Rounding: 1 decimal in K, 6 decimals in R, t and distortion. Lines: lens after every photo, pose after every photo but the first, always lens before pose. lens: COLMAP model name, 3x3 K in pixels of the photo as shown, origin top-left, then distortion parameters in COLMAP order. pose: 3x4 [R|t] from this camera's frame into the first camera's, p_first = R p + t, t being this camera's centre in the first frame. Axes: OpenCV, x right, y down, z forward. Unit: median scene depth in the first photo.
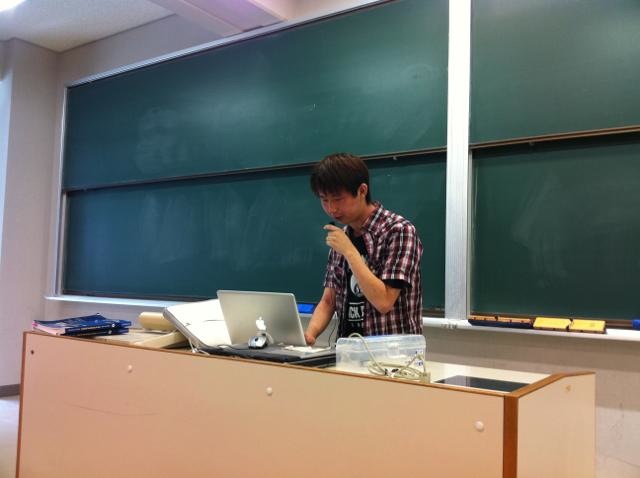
lens RADIAL K [[601.3, 0, 319.7], [0, 601.3, 234.4], [0, 0, 1]] dist [-0.015944, 0.000000]
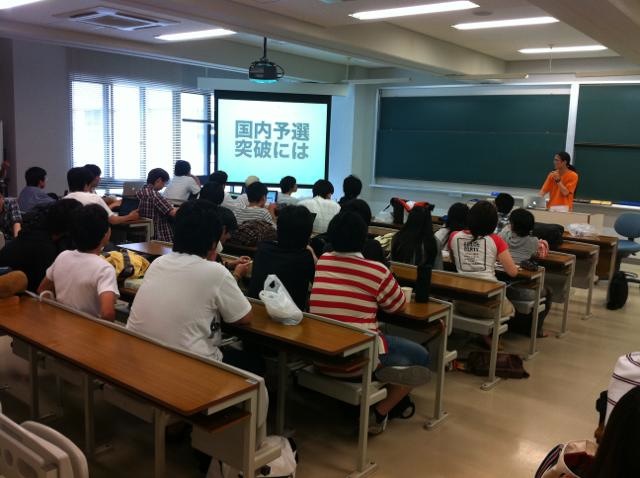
lens RADIAL K [[601.3, 0, 318.6], [0, 601.3, 238.3], [0, 0, 1]] dist [-0.015944, 0.000000]
pose [[0.993106, 0.018851, -0.115696, -0.909560], [0.008528, 0.972752, 0.231693, -0.531622], [0.116911, -0.231082, 0.965885, -2.948456]]
